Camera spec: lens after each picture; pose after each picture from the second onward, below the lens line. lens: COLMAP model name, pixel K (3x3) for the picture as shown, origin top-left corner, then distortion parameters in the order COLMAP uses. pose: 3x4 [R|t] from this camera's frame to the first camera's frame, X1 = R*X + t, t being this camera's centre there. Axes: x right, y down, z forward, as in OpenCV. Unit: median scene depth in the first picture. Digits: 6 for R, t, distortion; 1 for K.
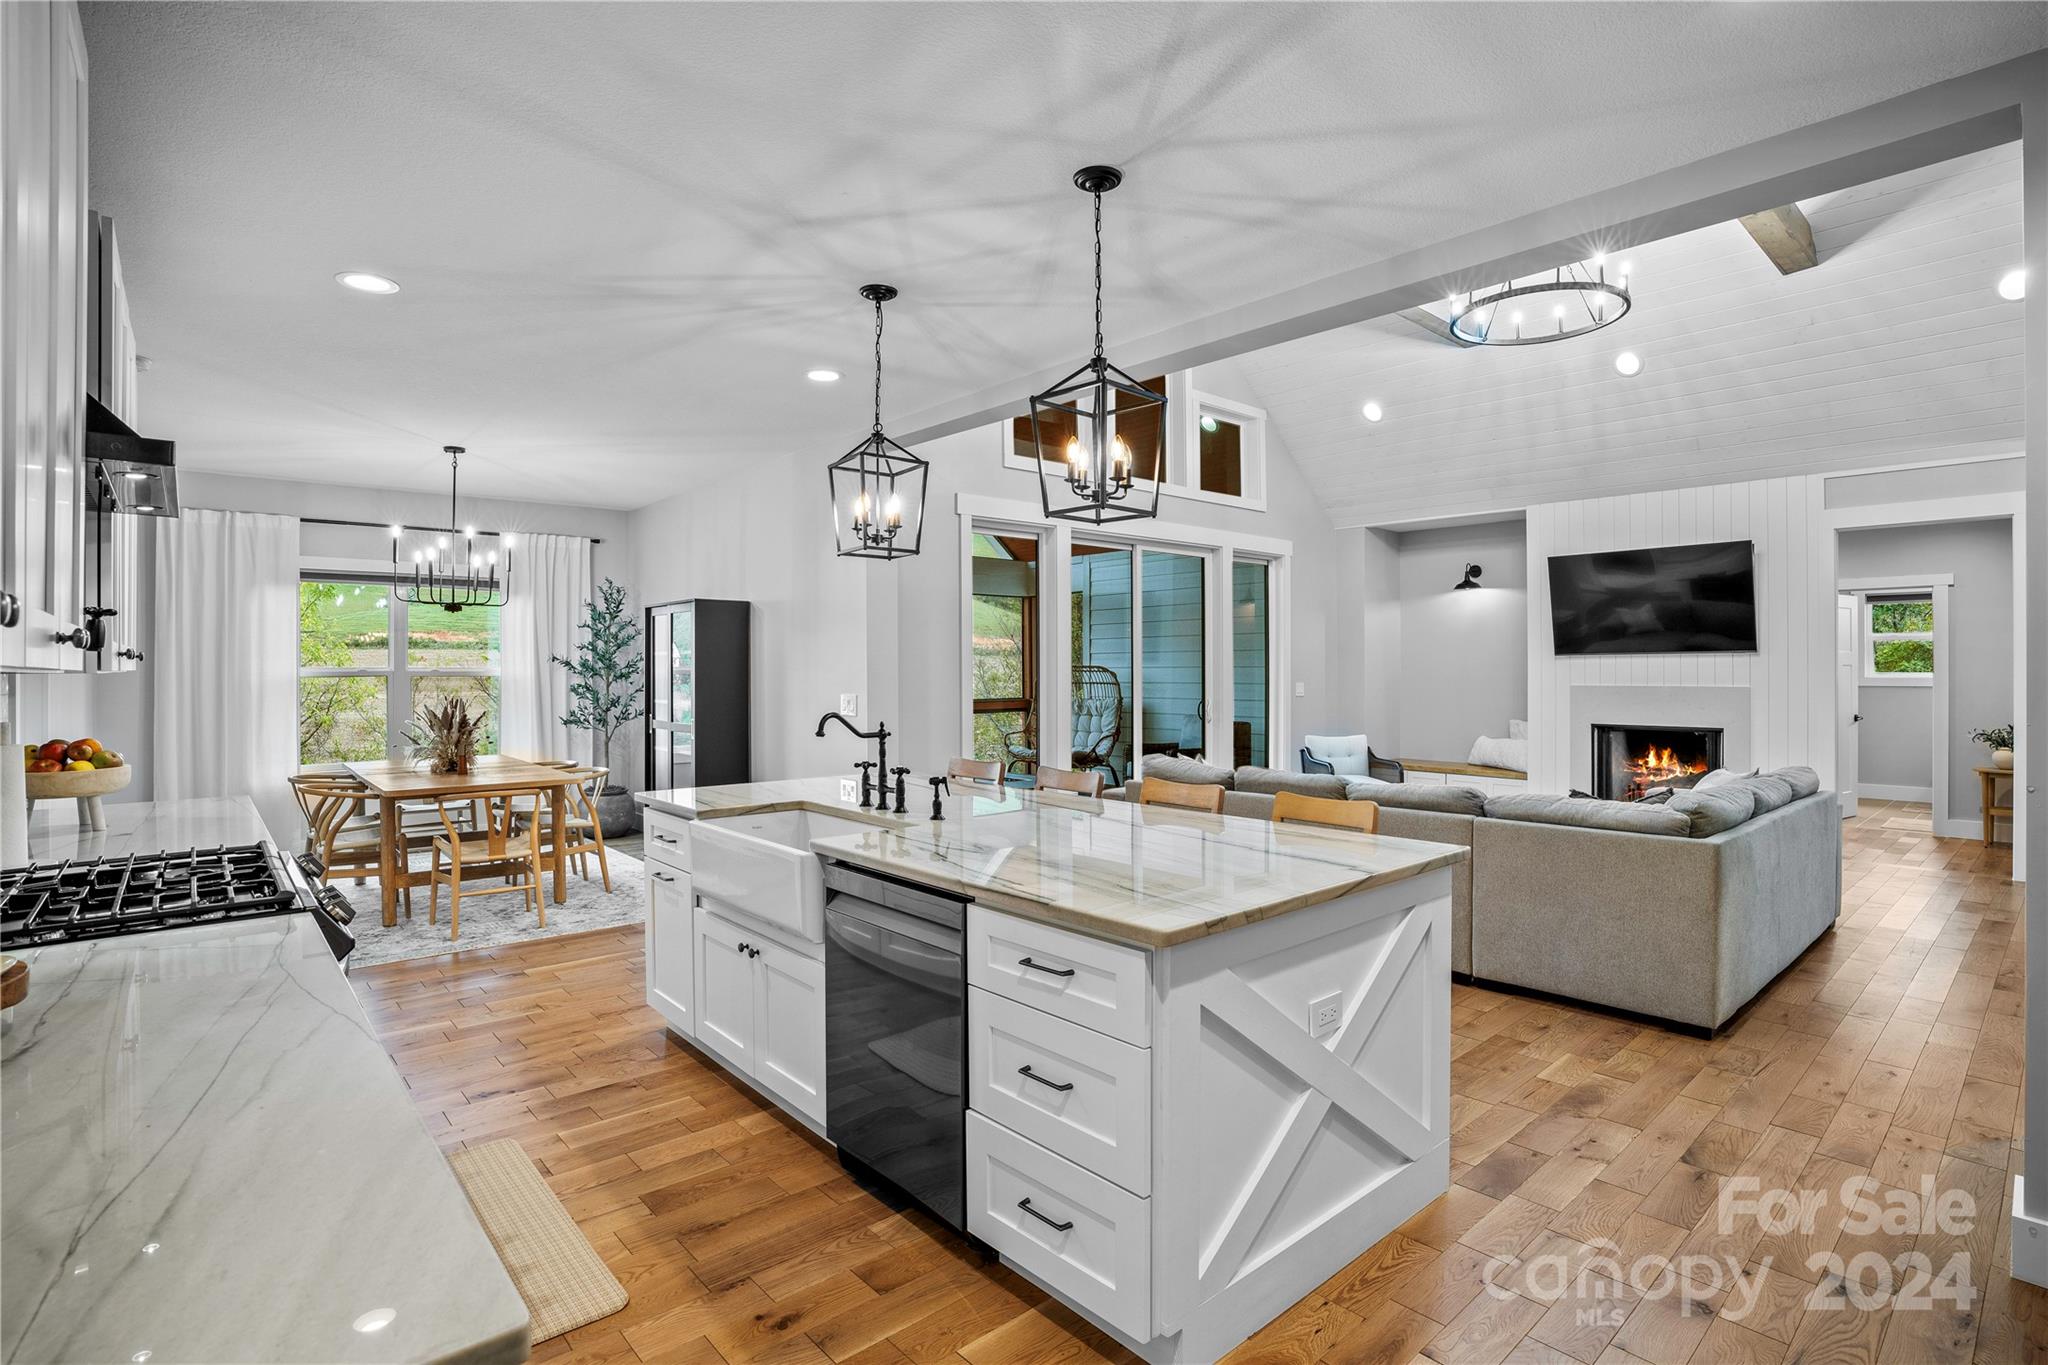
lens RADIAL K [[980.3, 0, 1020.1], [0, 980.3, 674.3], [0, 0, 1]] dist [-0.041322, 0.012940]
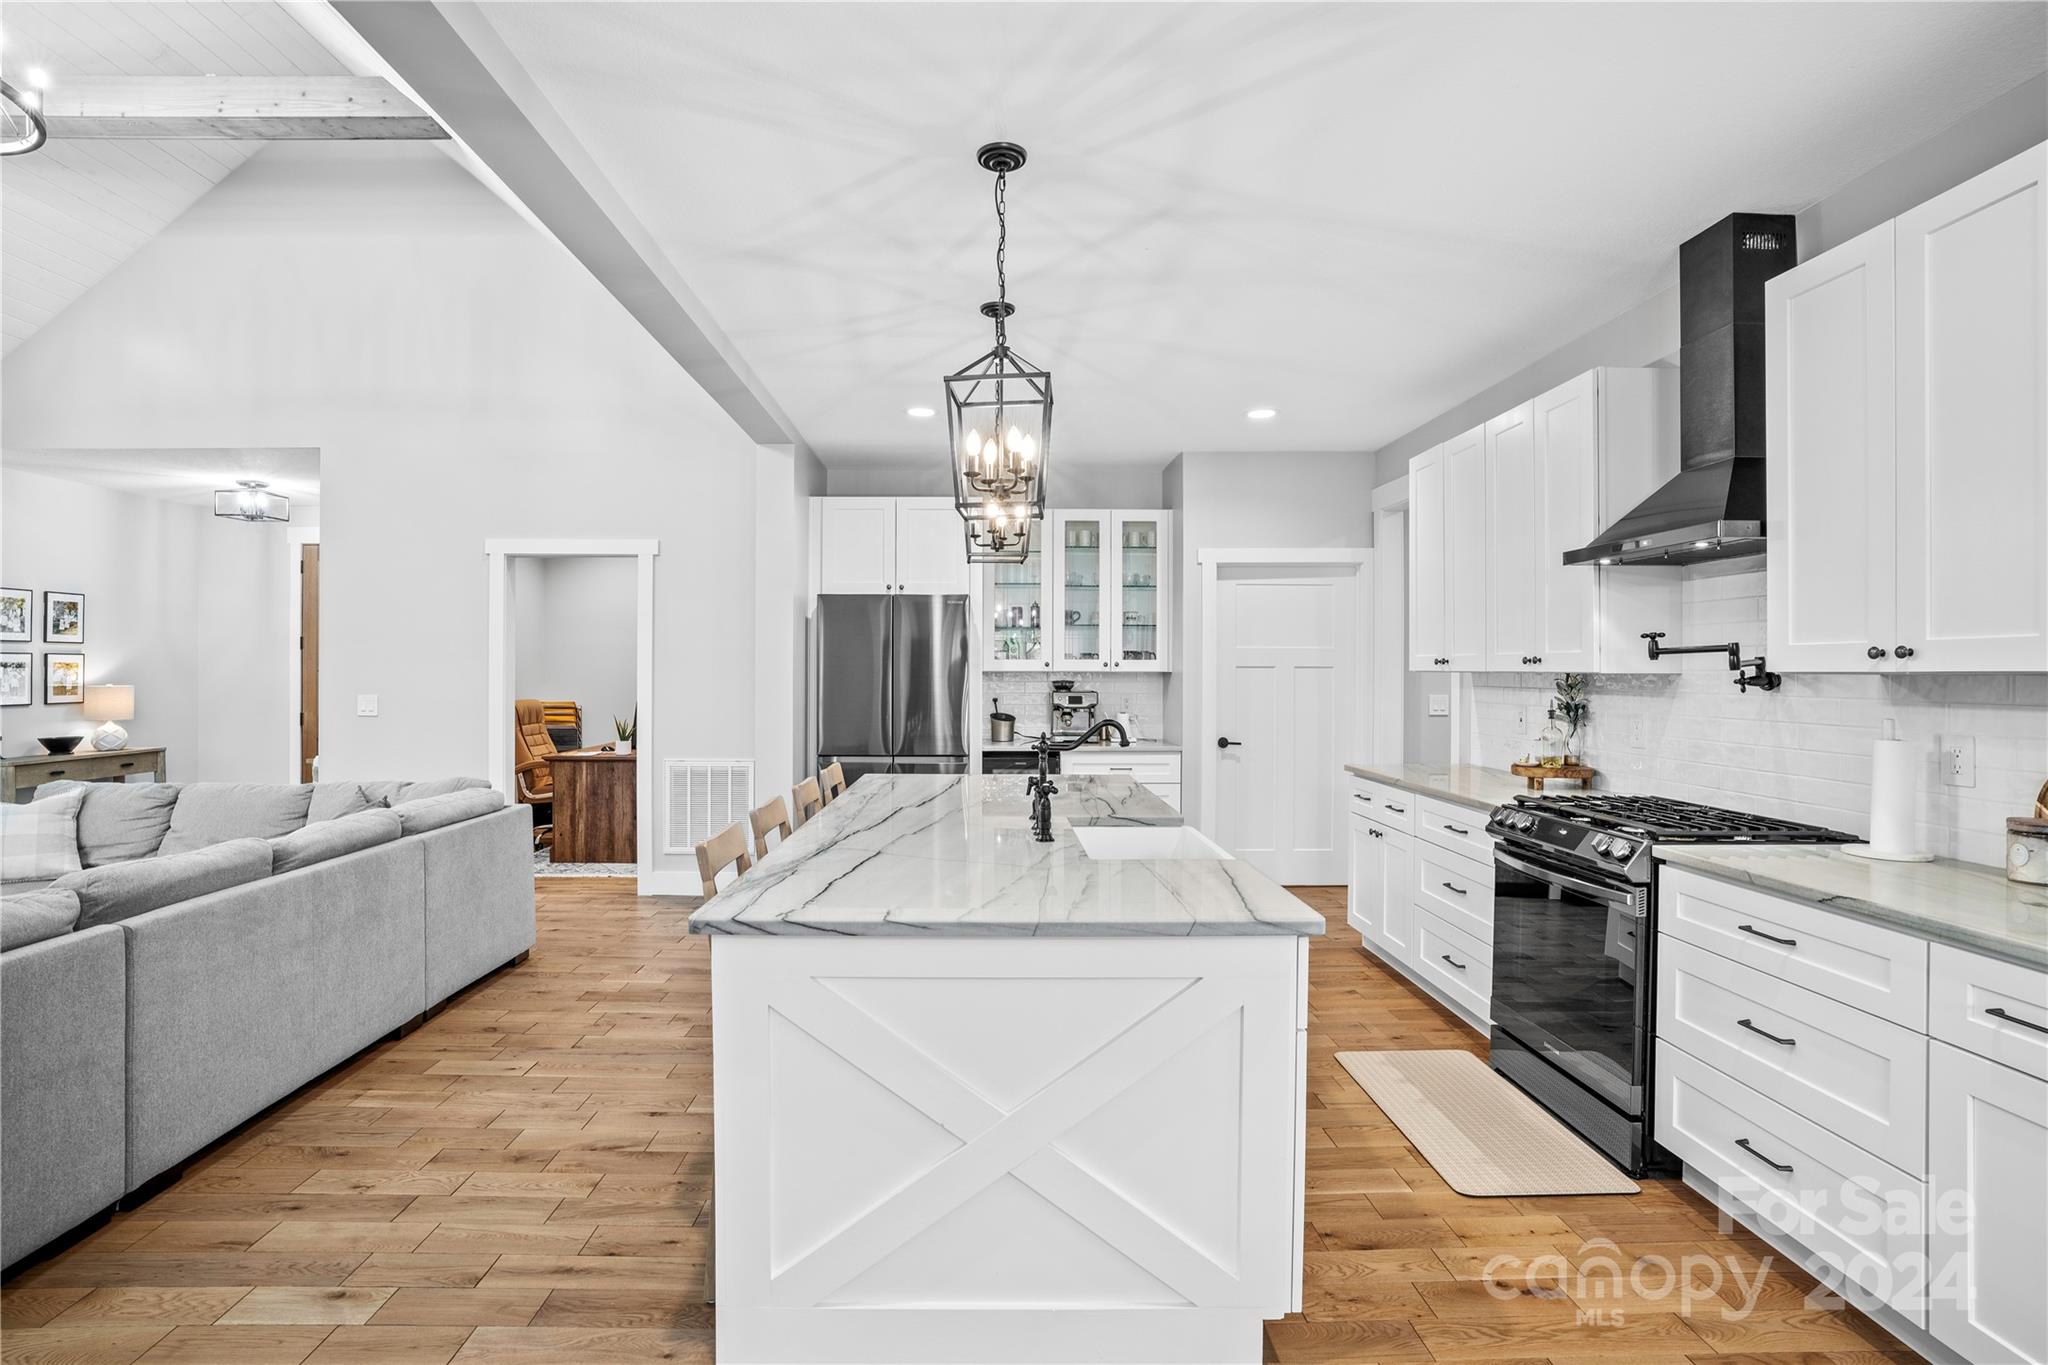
lens RADIAL K [[980.3, 0, 1026.7], [0, 980.3, 670.5], [0, 0, 1]] dist [-0.041322, 0.012940]
pose [[-0.768512, 0.000755, 0.639835, -0.674707], [0.004663, 0.999979, 0.004421, -0.009597], [-0.639819, 0.006381, -0.768499, 1.662401]]
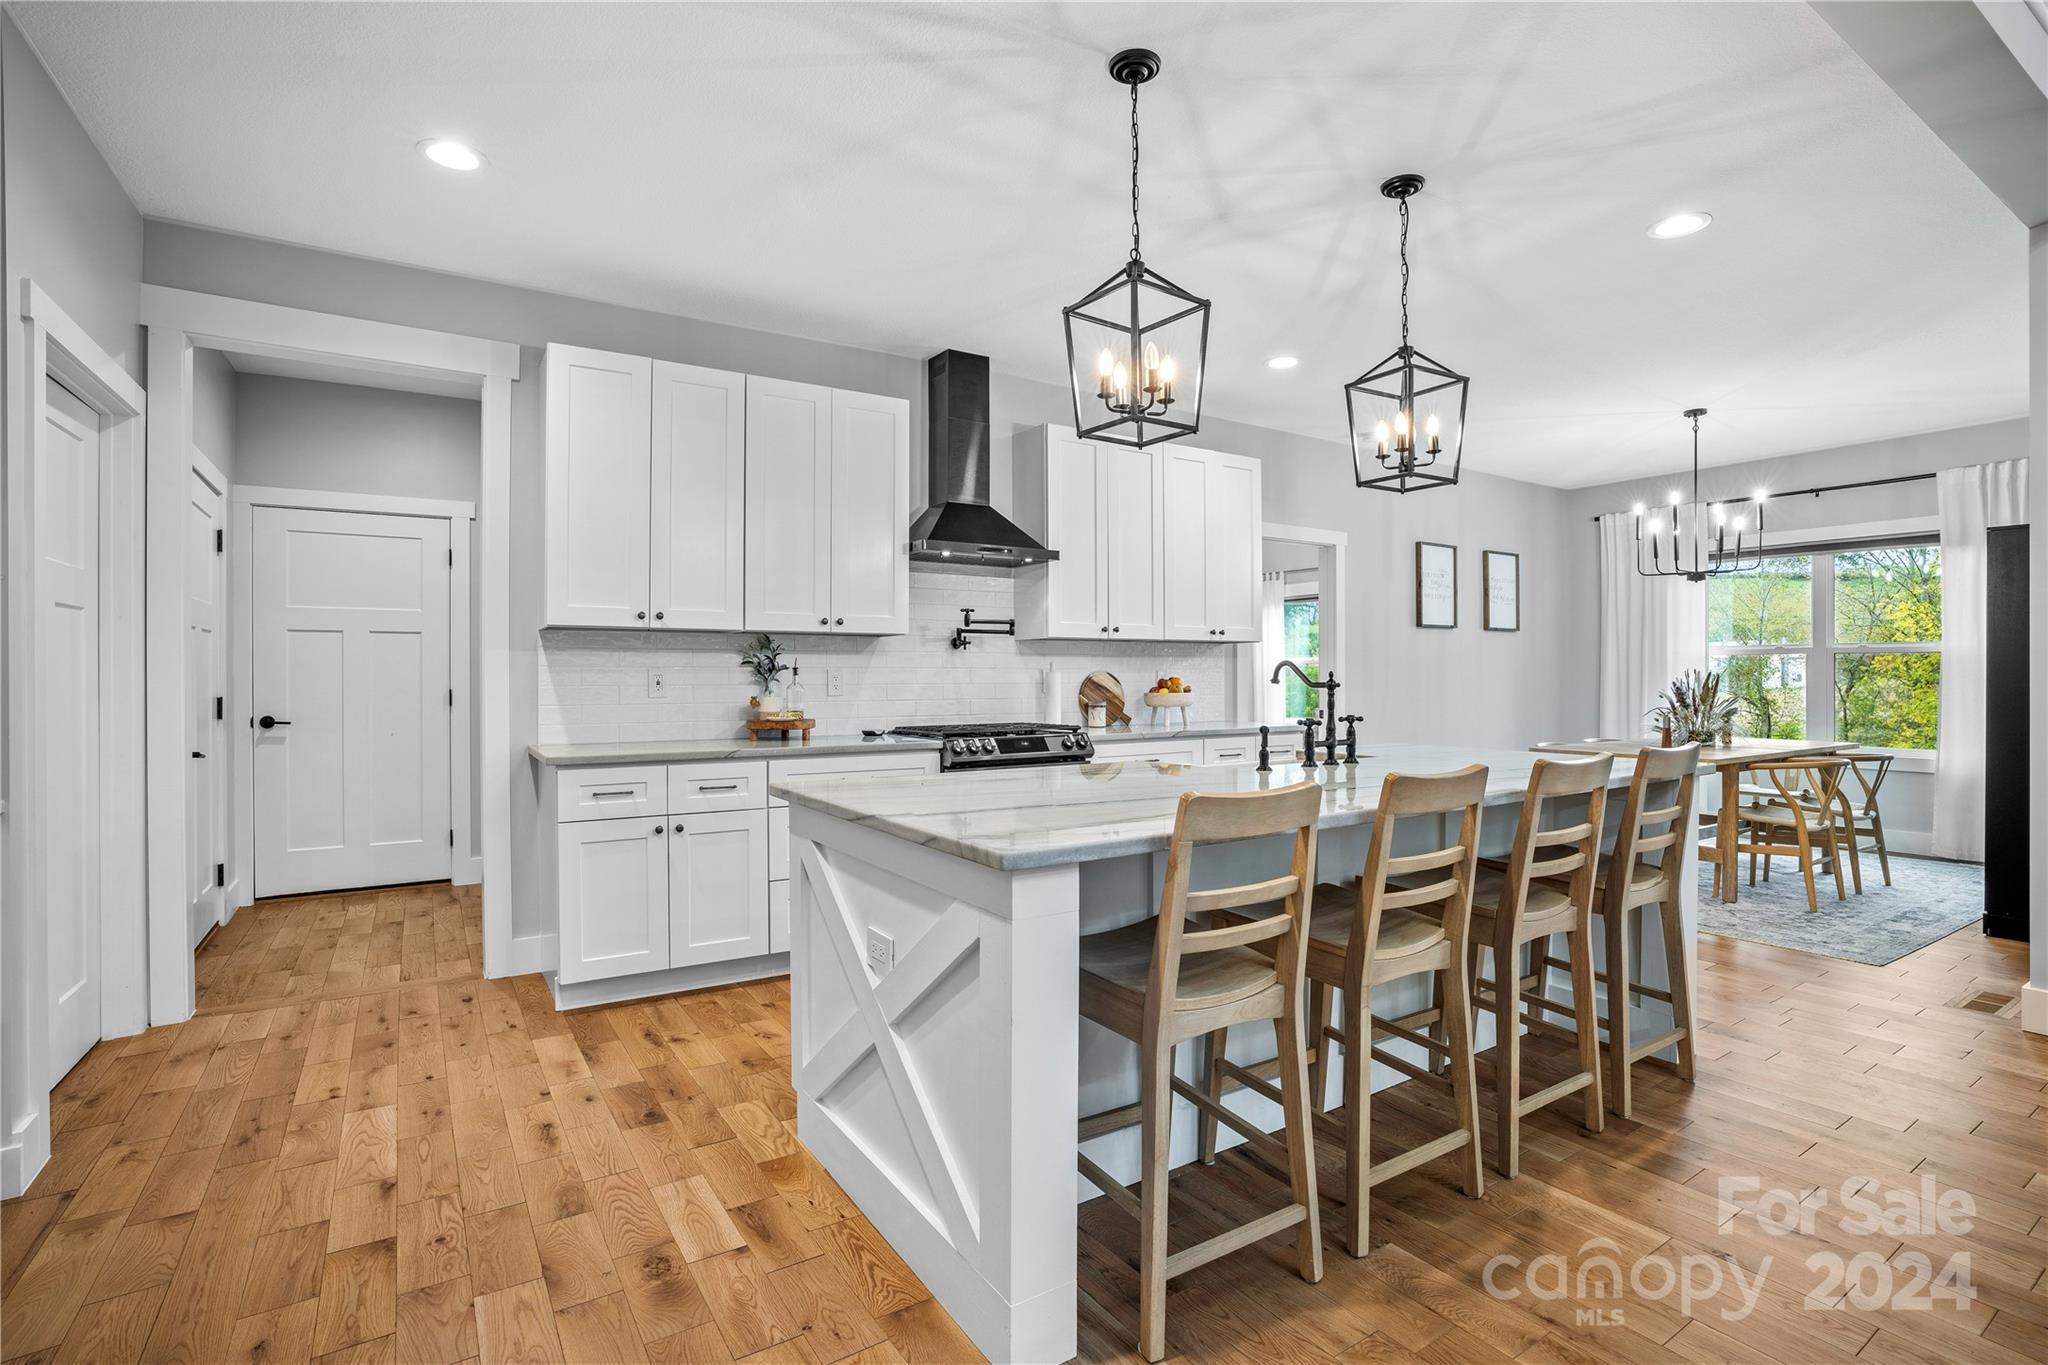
lens RADIAL K [[980.3, 0, 1012.8], [0, 980.3, 673.7], [0, 0, 1]] dist [-0.041322, 0.012940]
pose [[-0.140888, 0.001545, -0.990024, 0.819972], [-0.004199, 0.999989, 0.002159, 0.050142], [0.990017, 0.004462, -0.140879, 0.832933]]
